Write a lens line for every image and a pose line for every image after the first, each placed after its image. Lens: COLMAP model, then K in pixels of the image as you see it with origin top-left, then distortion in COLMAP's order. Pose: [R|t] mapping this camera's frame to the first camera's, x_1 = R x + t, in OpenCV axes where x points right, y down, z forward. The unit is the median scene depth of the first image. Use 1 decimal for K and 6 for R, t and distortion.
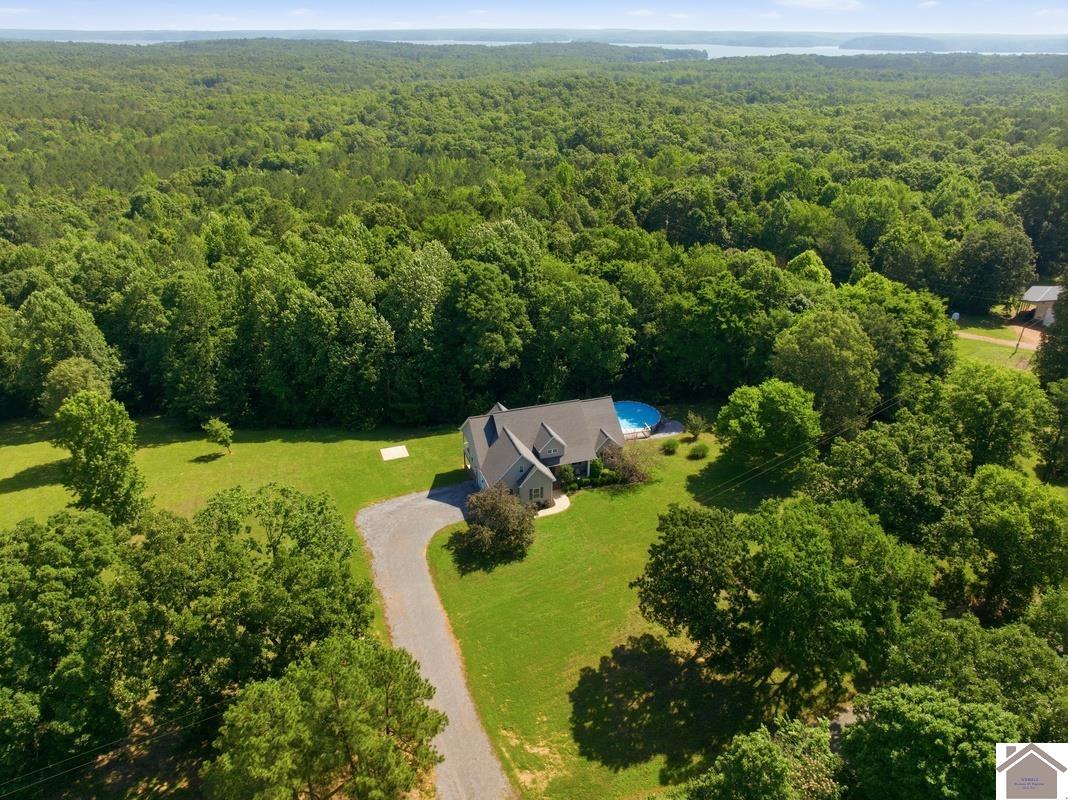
lens RADIAL K [[737.5, 0, 534.0], [0, 737.5, 400.0], [0, 0, 1]] dist [-0.034760, 0.001674]
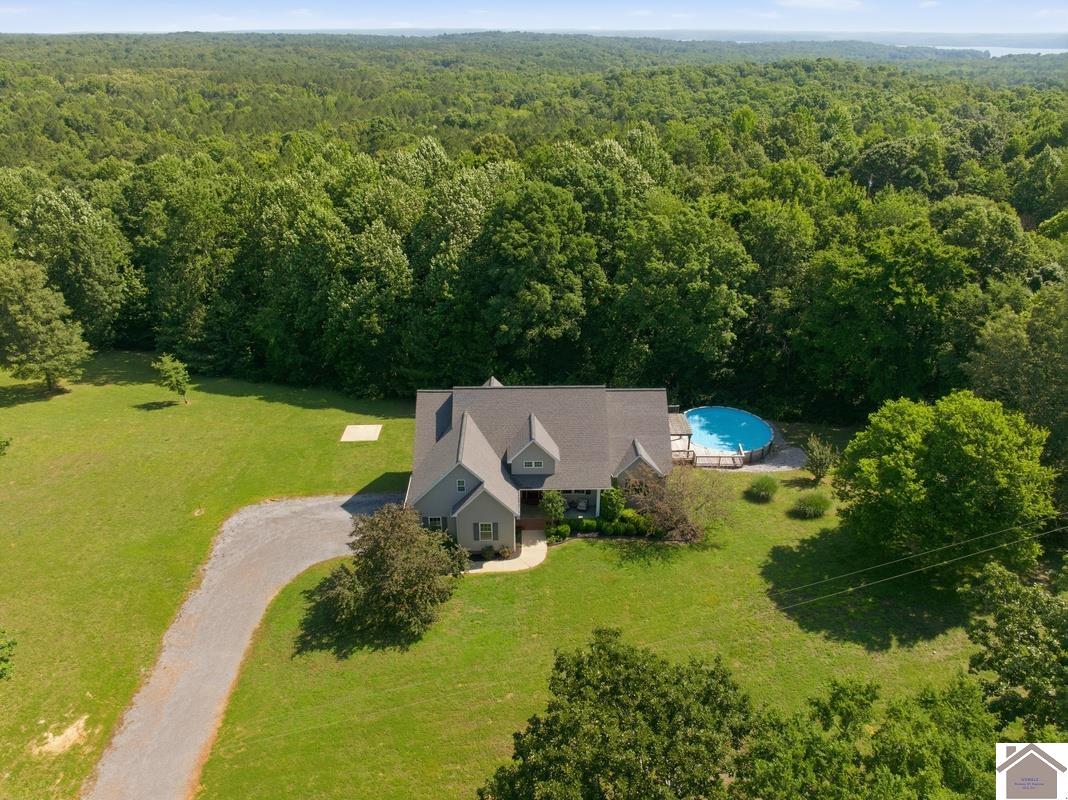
lens RADIAL K [[749.0, 0, 534.0], [0, 749.0, 400.0], [0, 0, 1]] dist [-0.040181, 0.005568]
pose [[0.954967, 0.132787, -0.265342, 0.144219], [-0.133048, 0.990963, 0.017072, 0.006644], [0.265211, 0.019000, 0.964003, 0.345206]]
